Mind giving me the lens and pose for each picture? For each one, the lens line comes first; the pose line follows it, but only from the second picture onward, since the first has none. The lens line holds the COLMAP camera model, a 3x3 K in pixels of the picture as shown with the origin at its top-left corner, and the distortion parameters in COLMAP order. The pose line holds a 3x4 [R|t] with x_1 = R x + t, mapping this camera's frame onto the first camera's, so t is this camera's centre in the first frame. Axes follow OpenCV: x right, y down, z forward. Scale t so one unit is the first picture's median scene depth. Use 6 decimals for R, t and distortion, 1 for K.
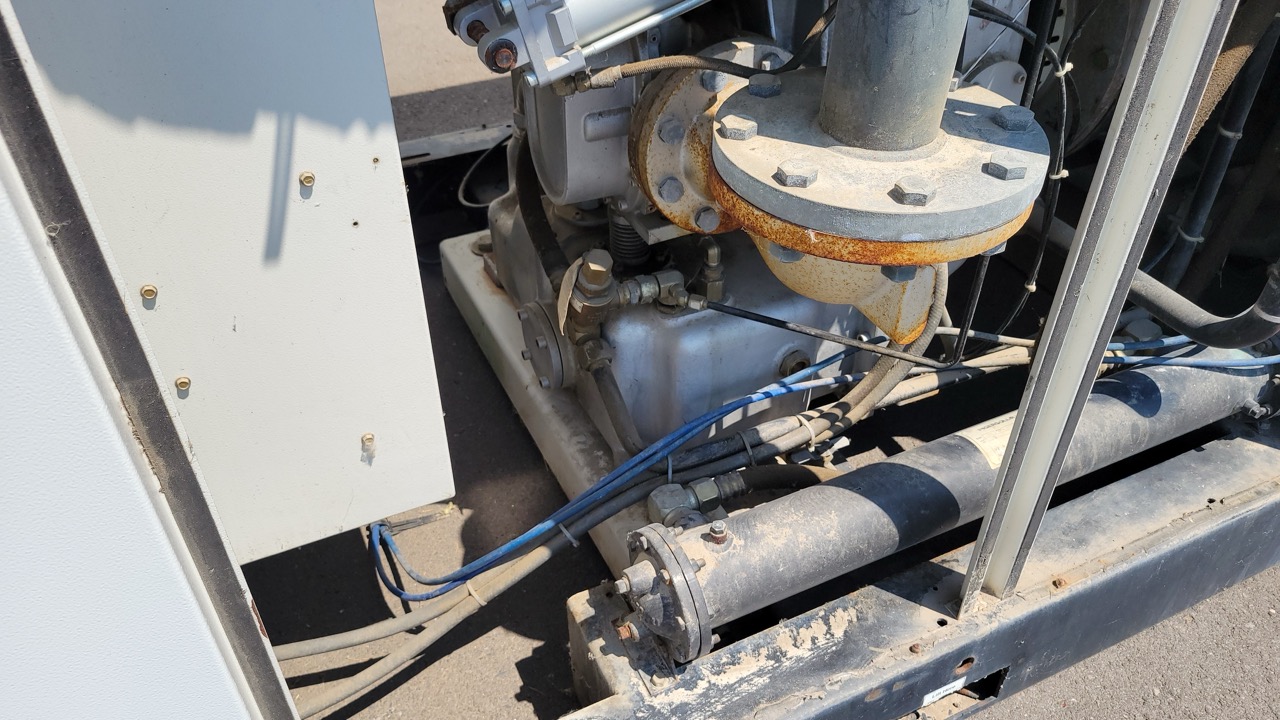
lens RADIAL K [[968.6, 0, 640.0], [0, 968.6, 360.0], [0, 0, 1]] dist [0.038739, -0.022341]
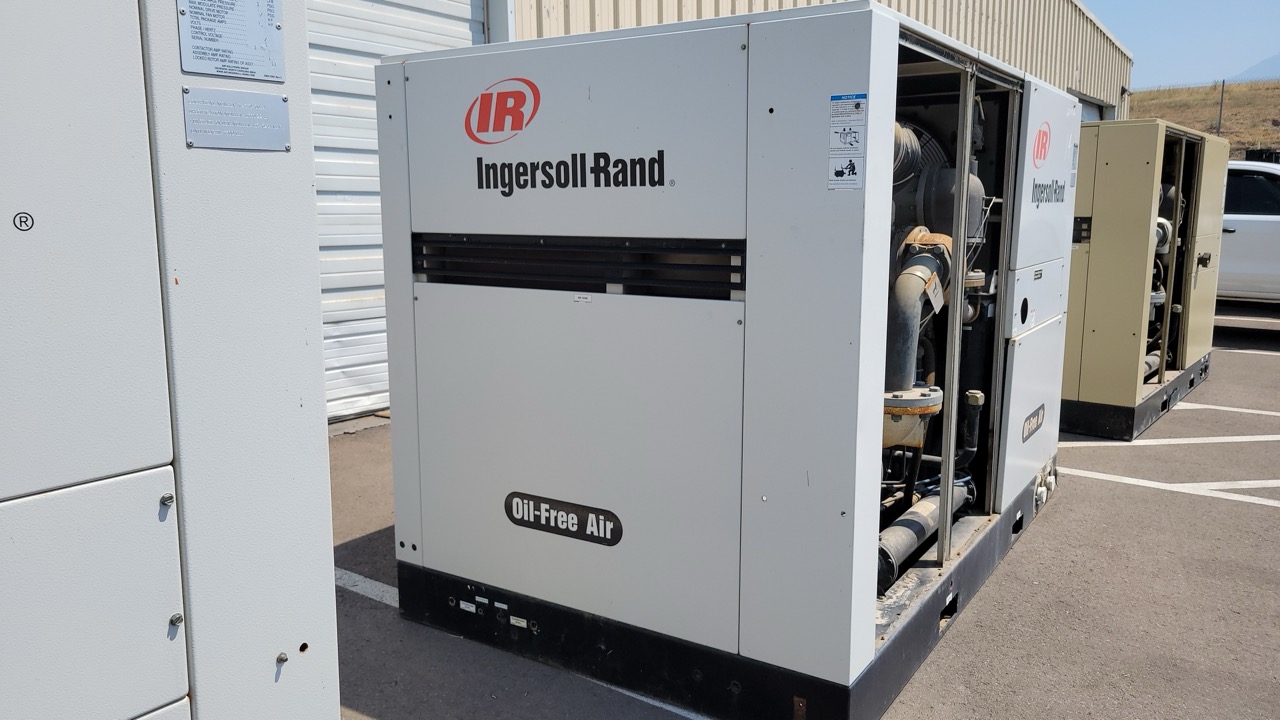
lens RADIAL K [[968.6, 0, 640.0], [0, 968.6, 360.0], [0, 0, 1]] dist [0.038739, -0.022341]
pose [[0.853958, -0.082821, 0.513709, -1.742232], [0.321731, 0.859959, -0.396181, 0.570017], [-0.408957, 0.503598, 0.761015, -1.017565]]
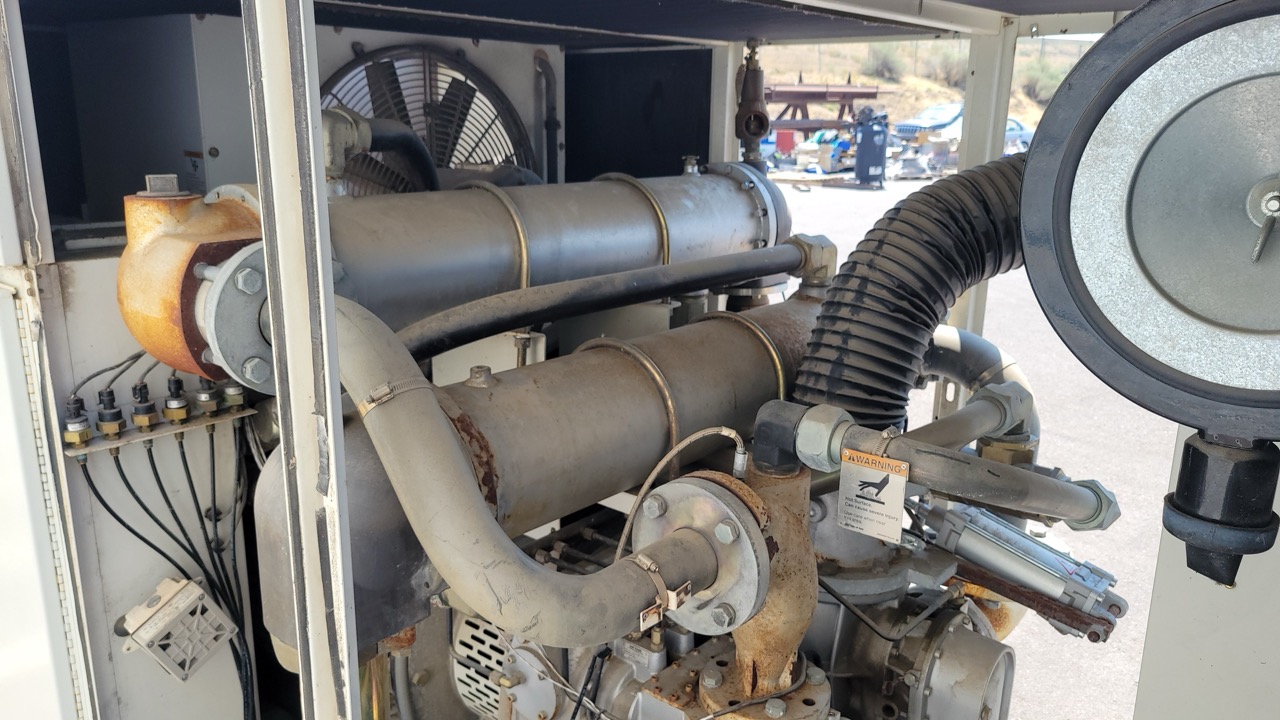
lens RADIAL K [[973.4, 0, 638.3], [0, 973.4, 381.2], [0, 0, 1]] dist [0.028080, -0.004015]
pose [[-0.412312, -0.247646, 0.876738, -0.952694], [0.552310, 0.697391, 0.456727, -1.464784], [-0.724536, 0.672545, -0.150766, 1.228102]]
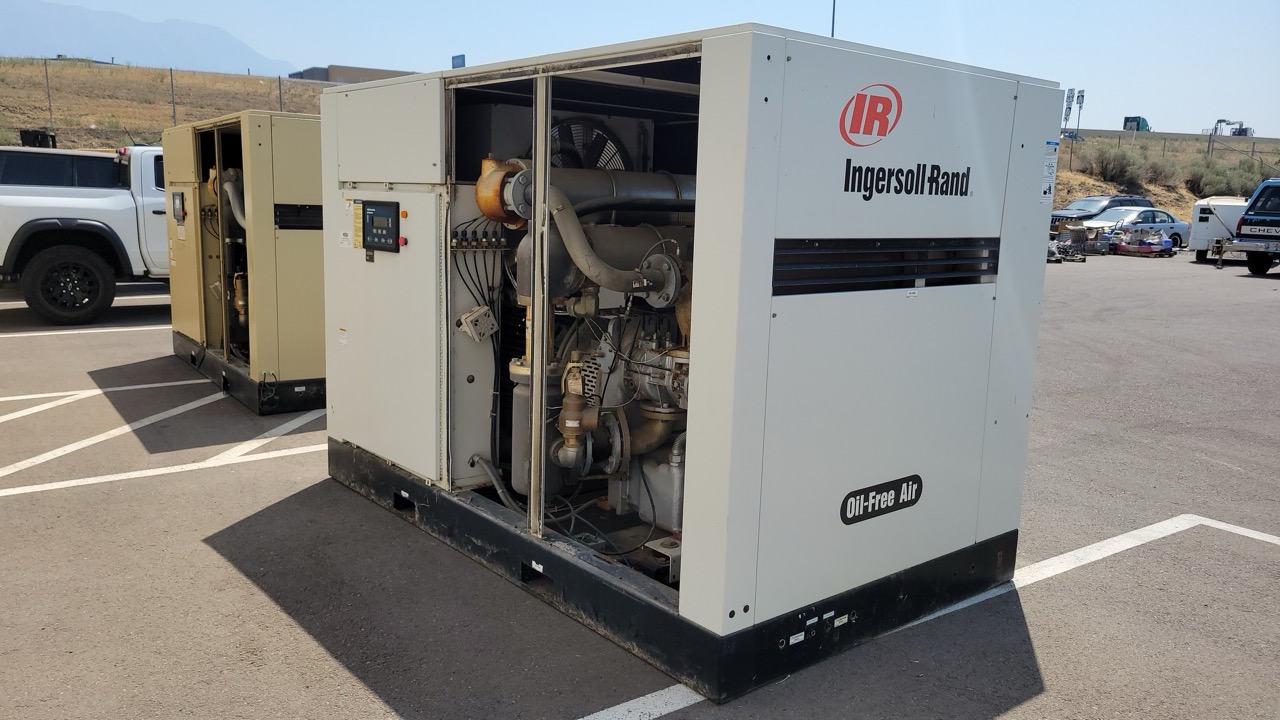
lens RADIAL K [[965.6, 0, 627.2], [0, 965.6, 364.8], [0, 0, 1]] dist [0.039923, -0.012389]
pose [[-0.245157, -0.167879, 0.954838, -2.970176], [0.576283, 0.766770, 0.282775, -1.532529], [-0.779613, 0.619581, -0.091233, 1.660716]]
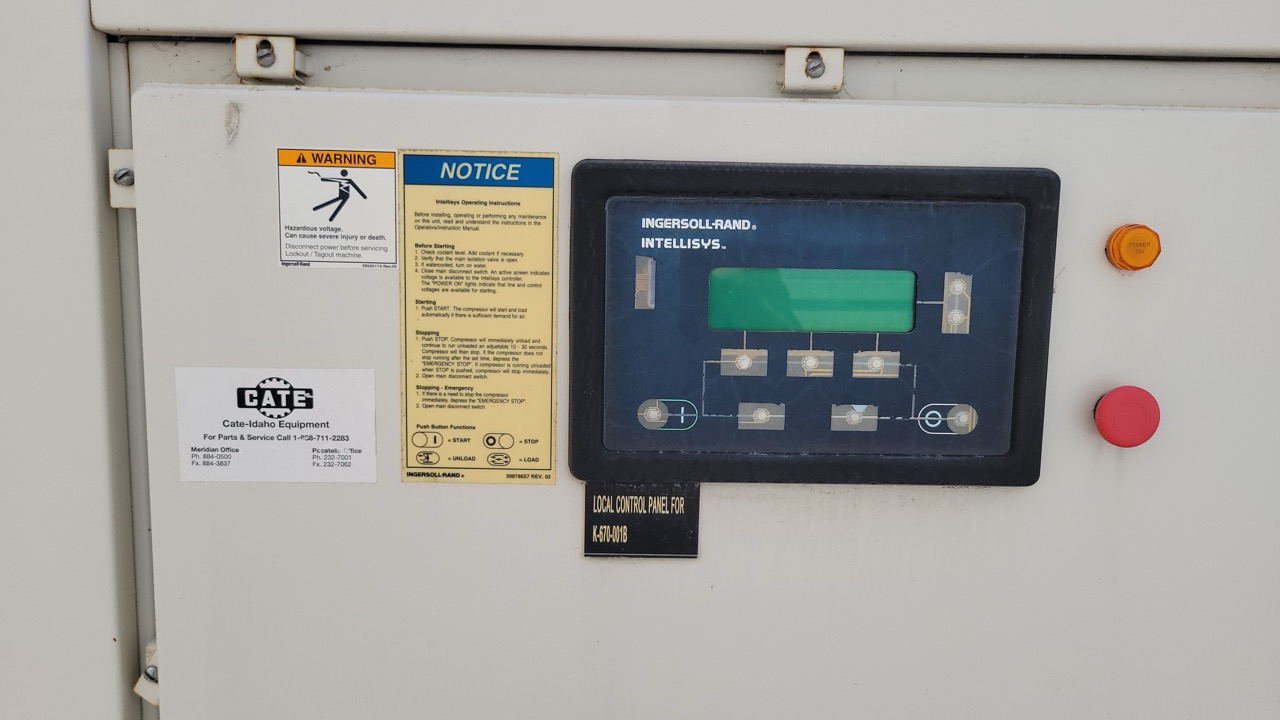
lens RADIAL K [[968.6, 0, 640.0], [0, 968.6, 360.0], [0, 0, 1]] dist [0.038739, -0.022341]
pose [[-0.905368, -0.066958, 0.419315, 0.499644], [0.250730, 0.712664, 0.655168, -1.806542], [-0.342699, 0.698303, -0.628435, 2.109390]]
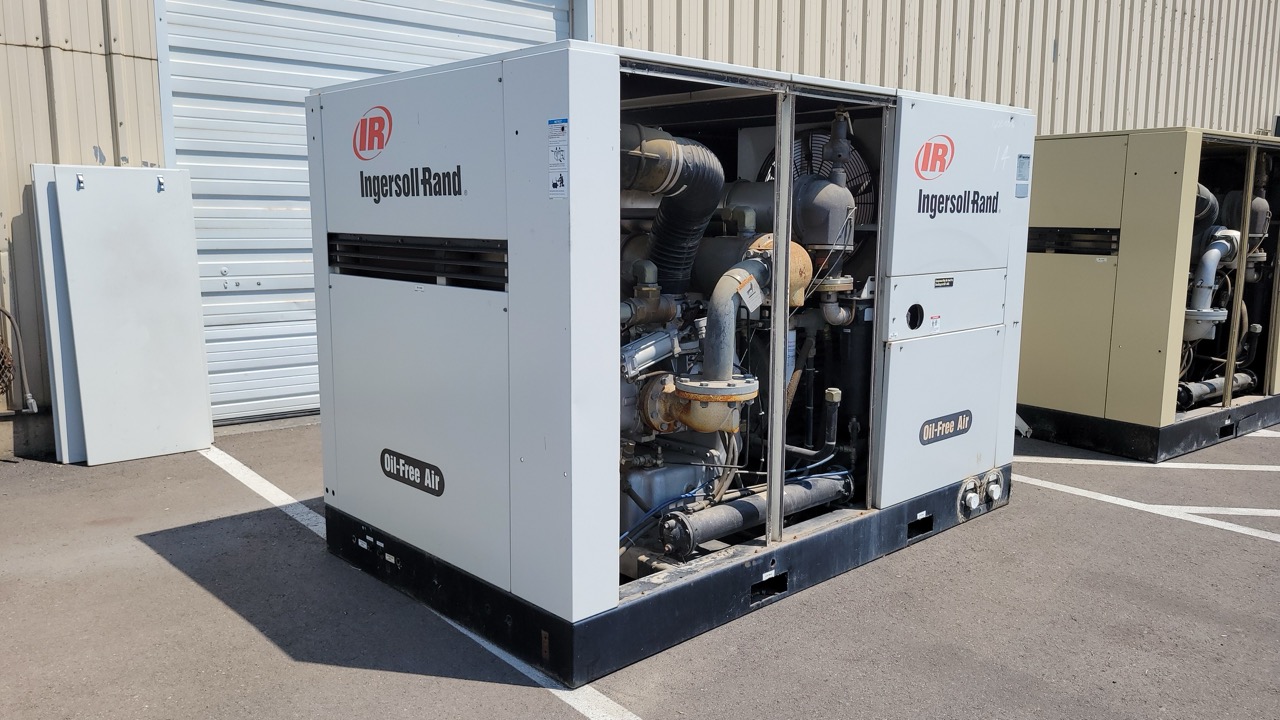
lens RADIAL K [[968.6, 0, 640.0], [0, 968.6, 360.0], [0, 0, 1]] dist [0.038739, -0.022341]
pose [[0.953356, -0.039330, 0.299274, -0.901188], [0.181447, 0.867015, -0.464071, 1.069295], [-0.241223, 0.496728, 0.833710, -1.648256]]
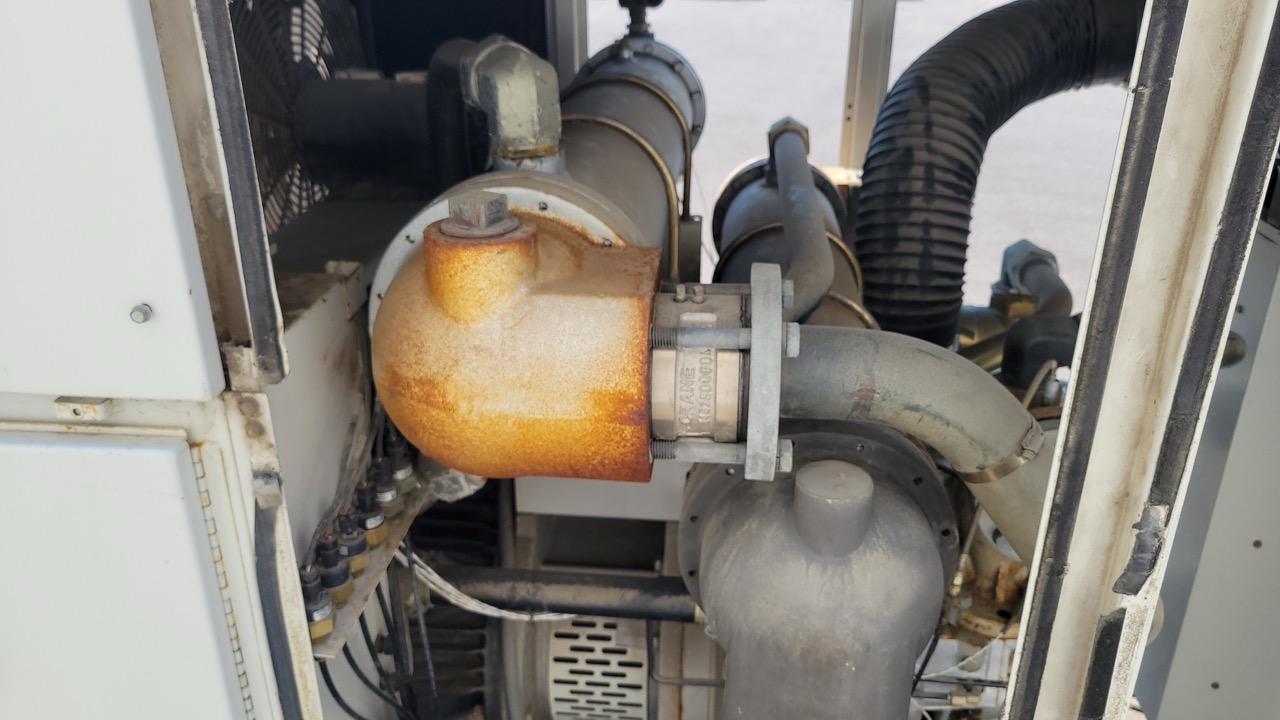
lens RADIAL K [[968.6, 0, 640.0], [0, 968.6, 360.0], [0, 0, 1]] dist [0.038739, -0.022341]
pose [[-0.854449, -0.205554, 0.477142, -0.210960], [0.328604, 0.497537, 0.802793, -1.840440], [-0.402413, 0.842736, -0.357575, 1.562656]]
